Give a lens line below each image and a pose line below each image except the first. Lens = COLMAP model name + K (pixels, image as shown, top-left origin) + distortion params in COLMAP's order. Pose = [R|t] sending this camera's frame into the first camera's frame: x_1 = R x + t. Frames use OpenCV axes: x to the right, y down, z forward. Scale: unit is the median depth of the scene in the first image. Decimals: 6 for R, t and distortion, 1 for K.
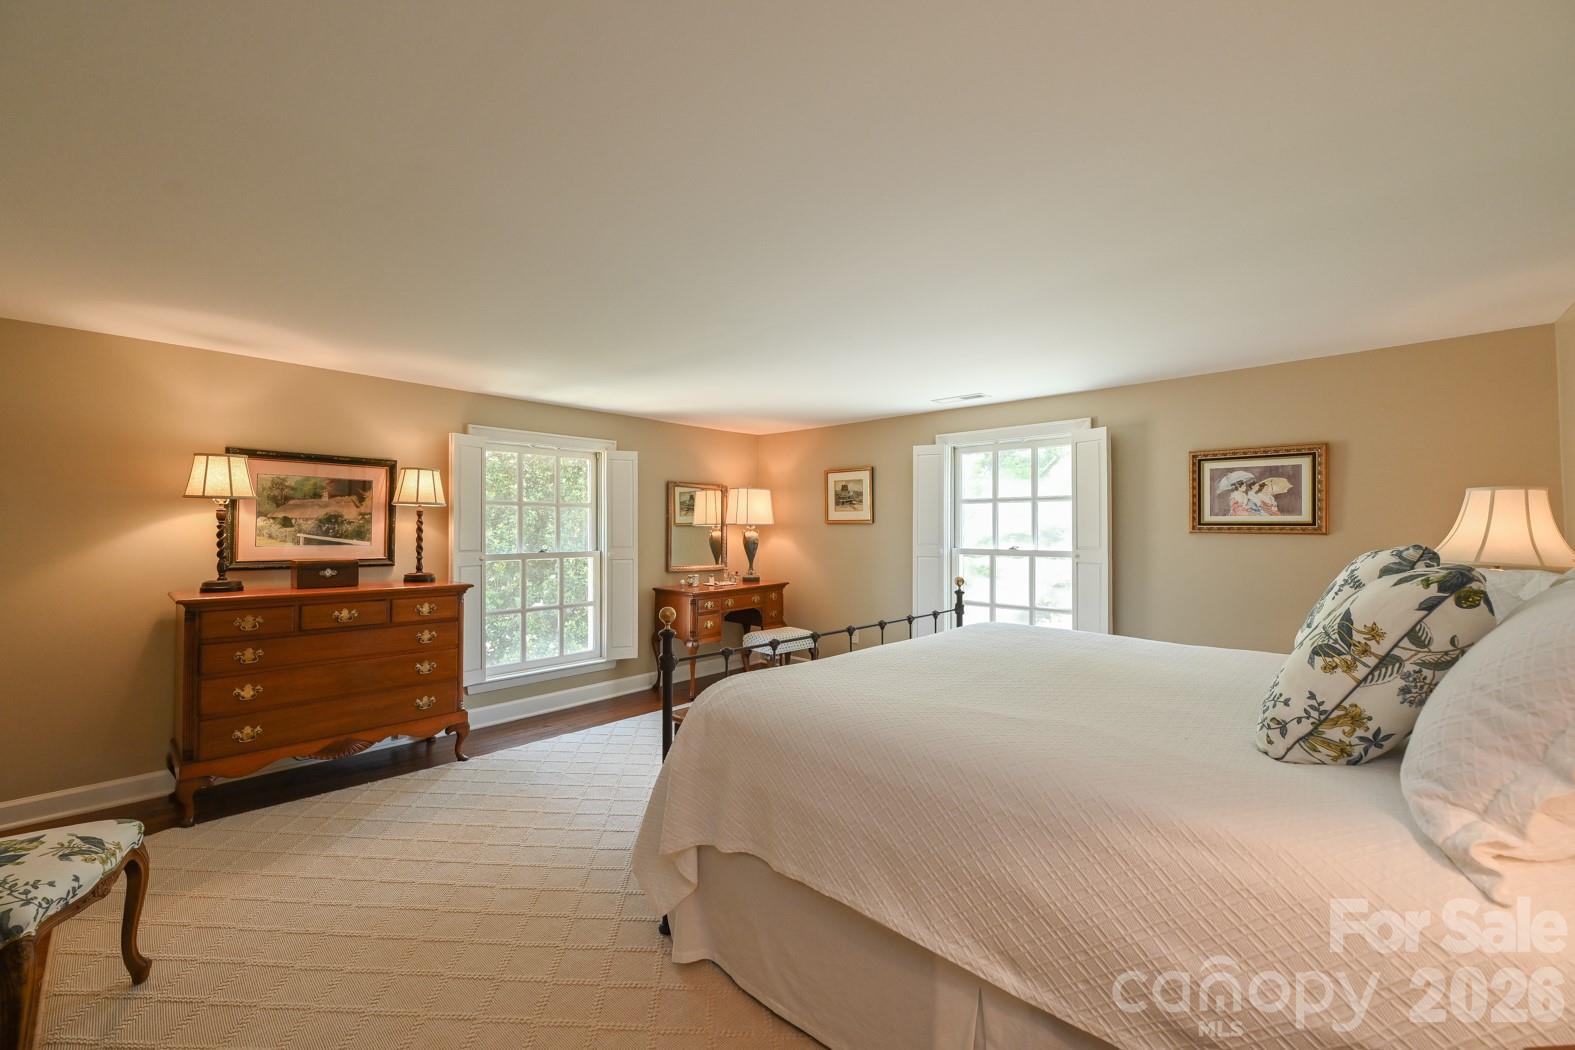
lens RADIAL K [[632.1, 0, 787.5], [0, 632.1, 525.0], [0, 0, 1]] dist [-0.000127, -0.000014]
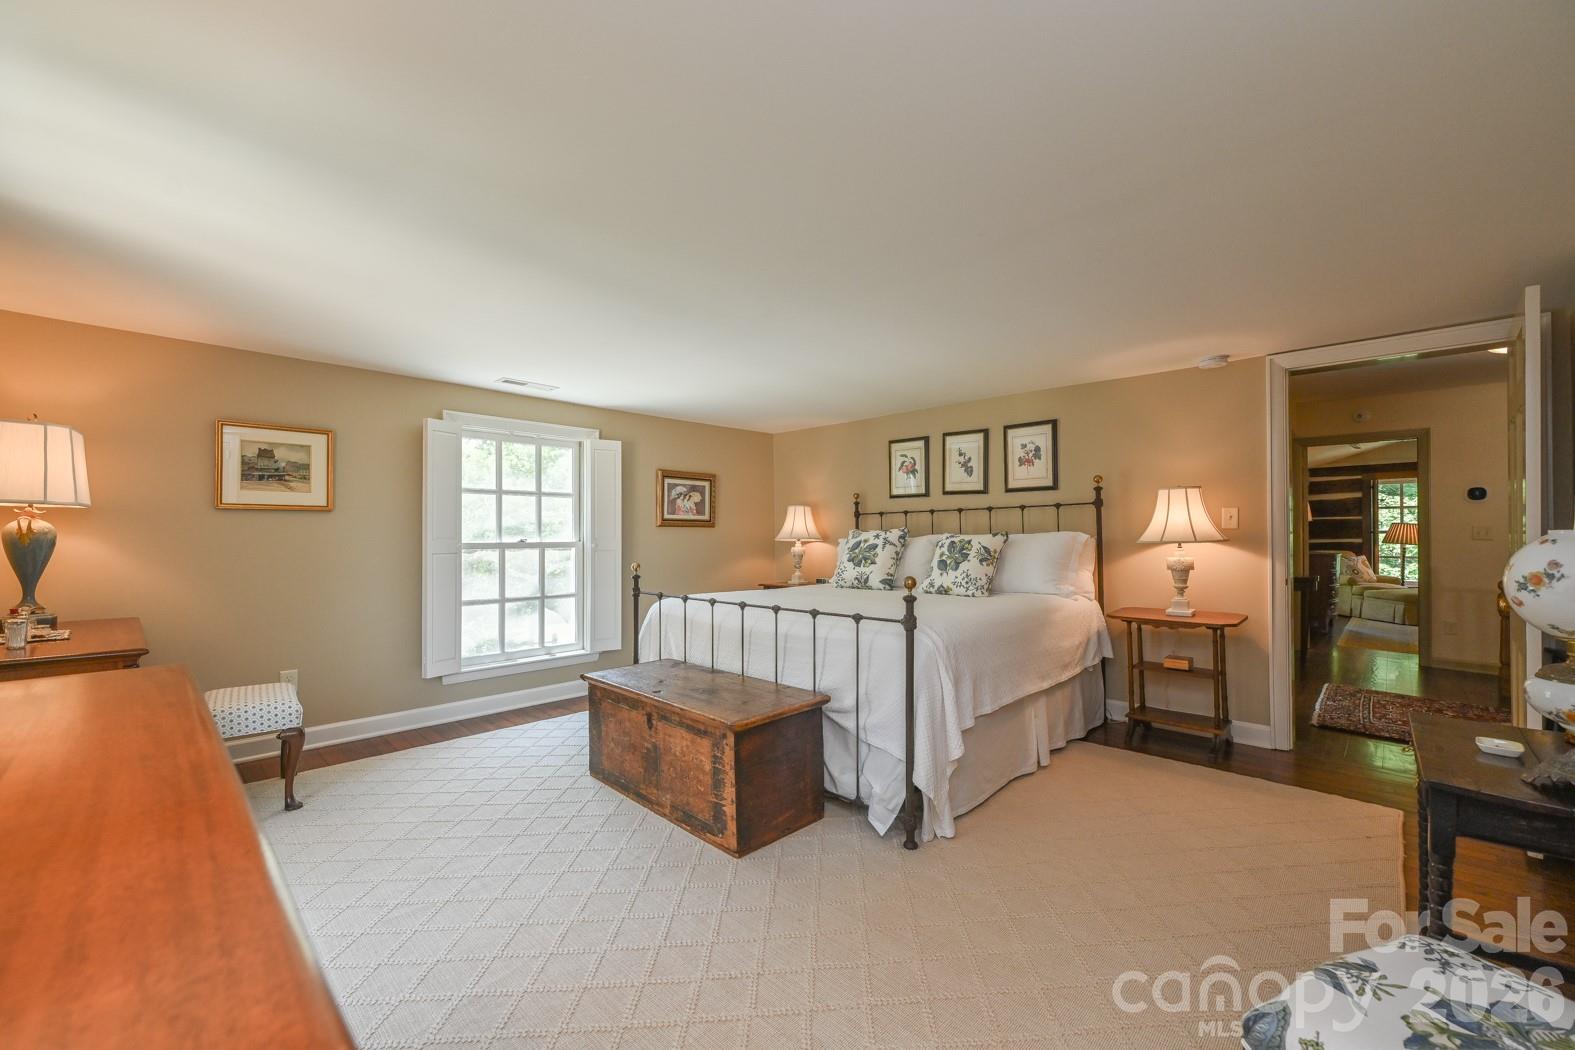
lens RADIAL K [[629.8, 0, 787.5], [0, 629.8, 525.0], [0, 0, 1]] dist [0.000032, -0.000004]
pose [[0.023391, 0.016998, 0.999582, -0.642192], [-0.000642, 0.999855, -0.016987, 0.028003], [-0.999726, -0.000245, 0.023398, 0.560491]]
